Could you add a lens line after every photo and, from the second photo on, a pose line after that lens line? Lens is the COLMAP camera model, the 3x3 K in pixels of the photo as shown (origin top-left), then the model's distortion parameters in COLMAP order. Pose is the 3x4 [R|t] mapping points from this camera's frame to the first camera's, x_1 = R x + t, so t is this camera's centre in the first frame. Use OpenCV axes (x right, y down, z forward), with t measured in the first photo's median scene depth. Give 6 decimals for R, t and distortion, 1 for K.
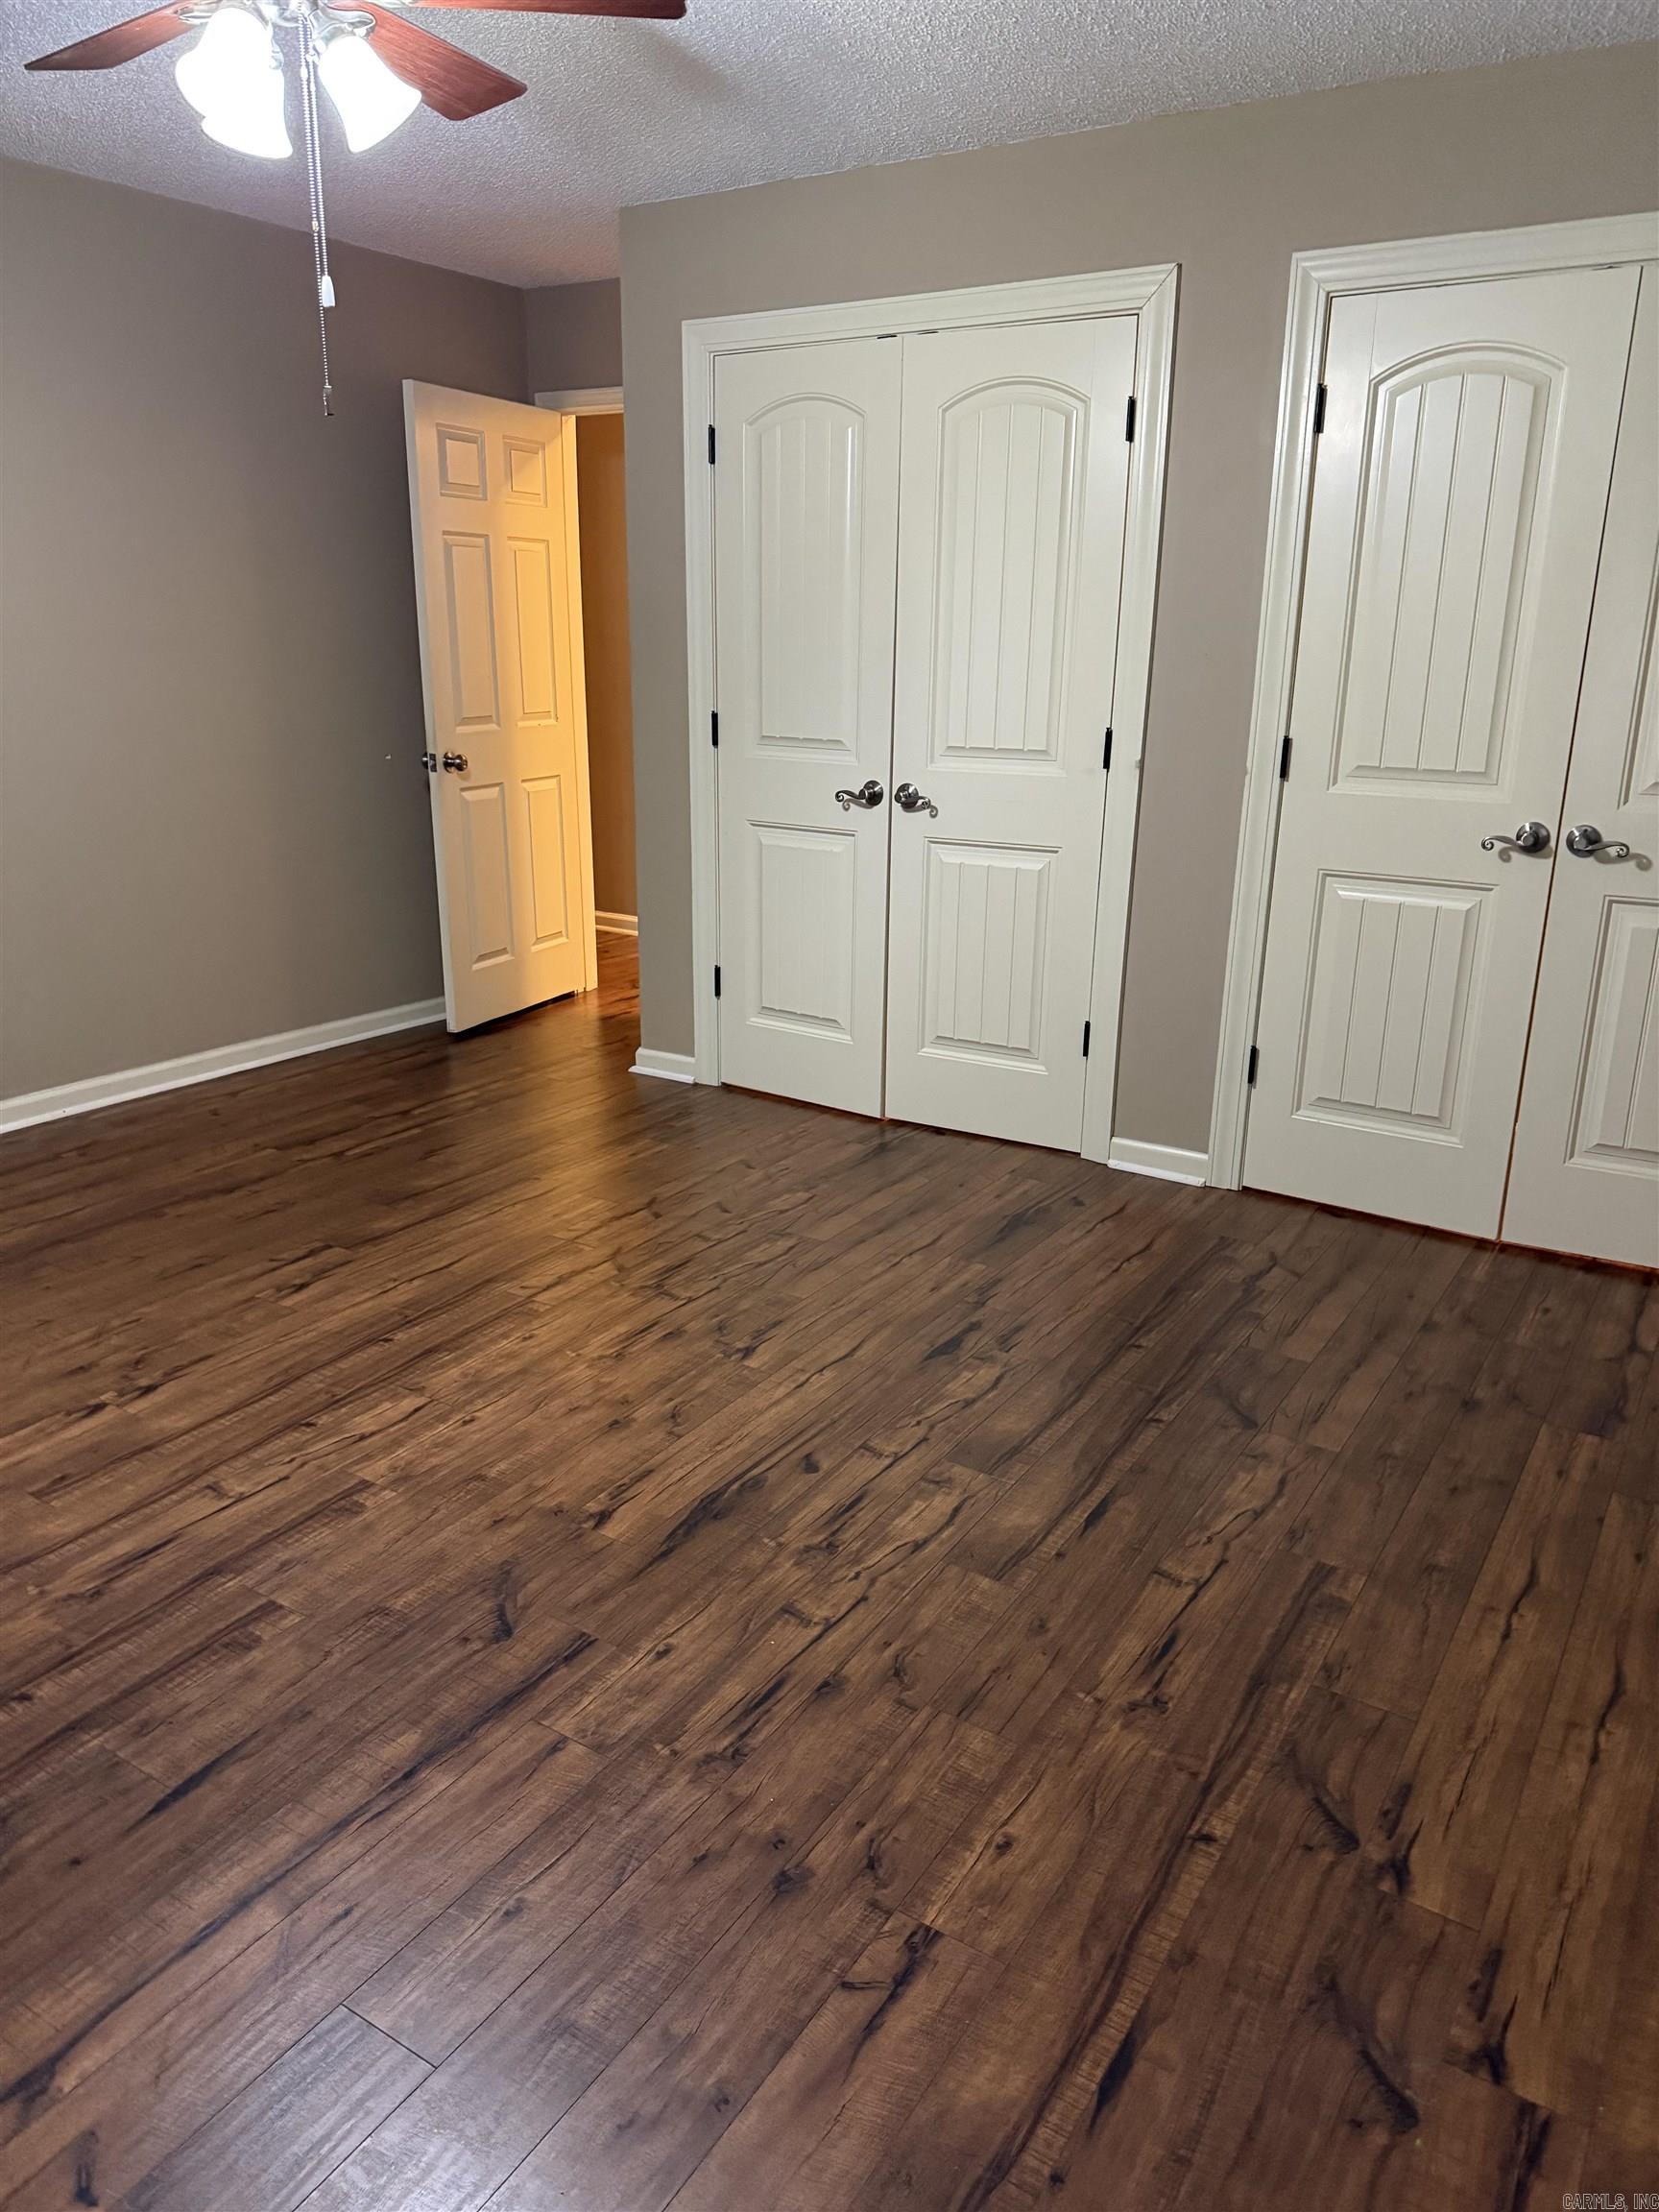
lens RADIAL K [[1550.1, 0, 827.6], [0, 1550.1, 1101.6], [0, 0, 1]] dist [0.057502, -0.070020]
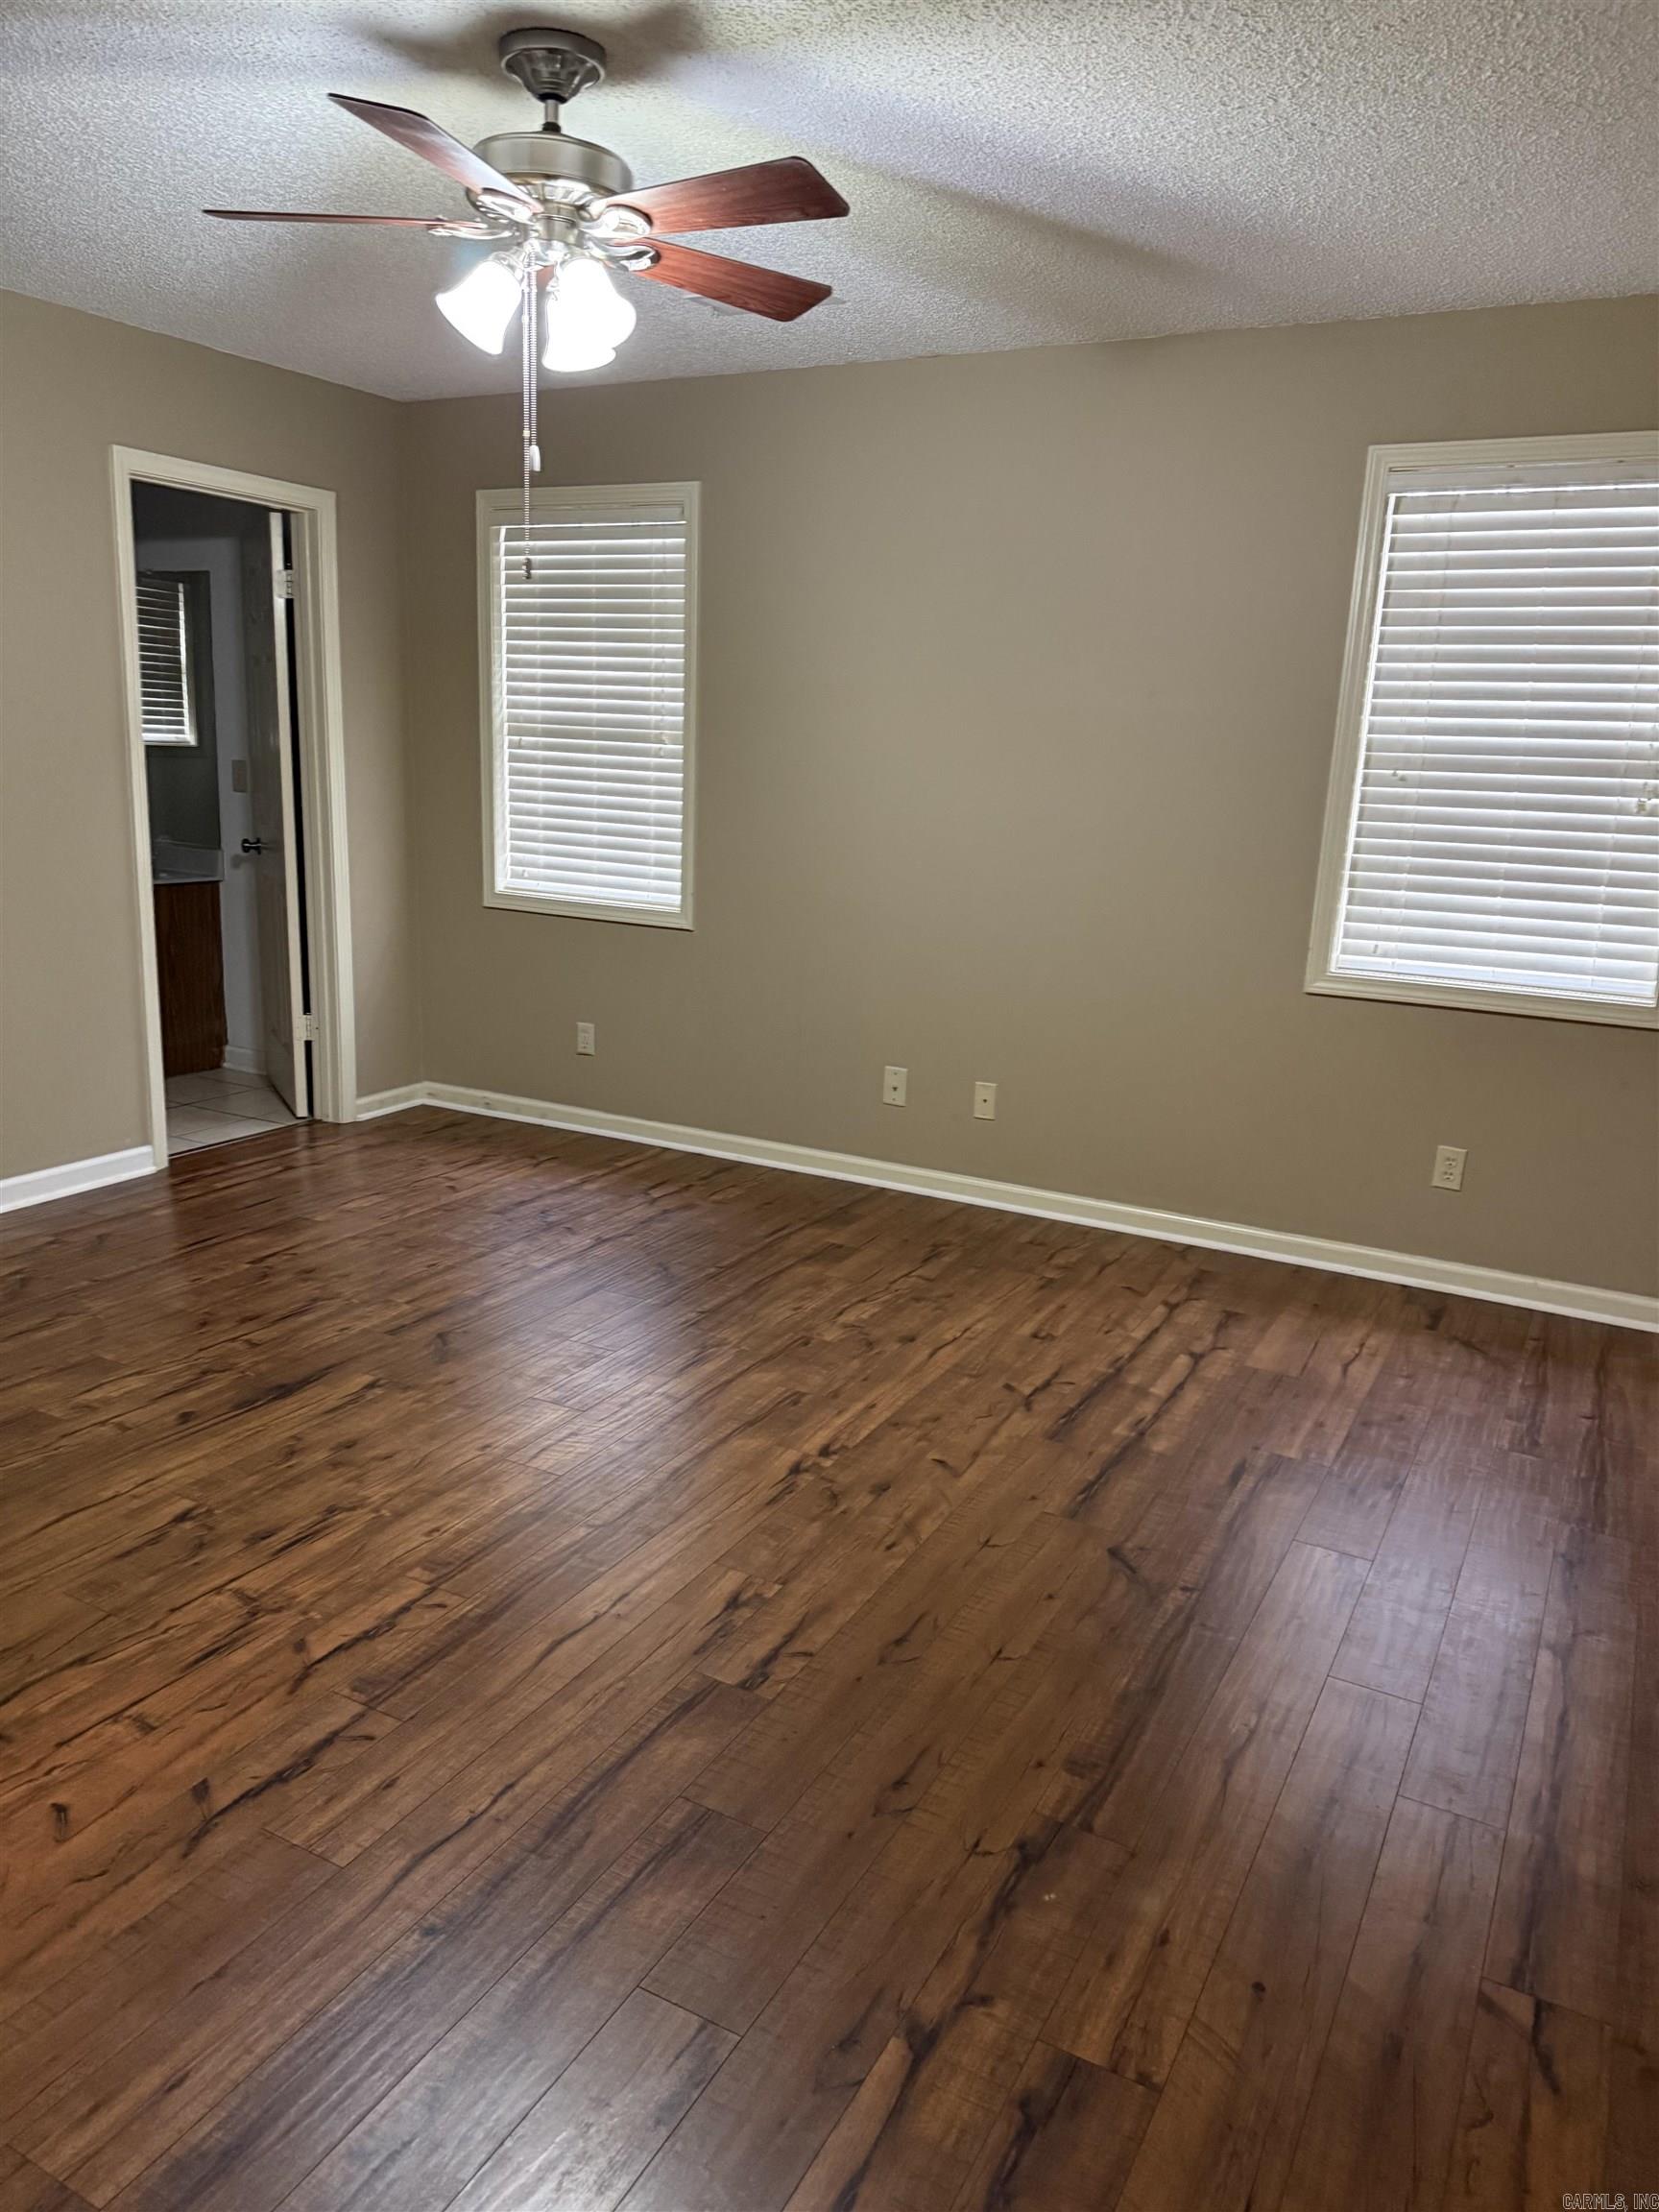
lens RADIAL K [[1550.1, 0, 826.6], [0, 1550.1, 1100.7], [0, 0, 1]] dist [0.057502, -0.070020]
pose [[-0.995946, -0.031646, -0.084207, -0.346833], [-0.069773, 0.862602, 0.501049, -0.539379], [0.056780, 0.504893, -0.861312, 1.721601]]
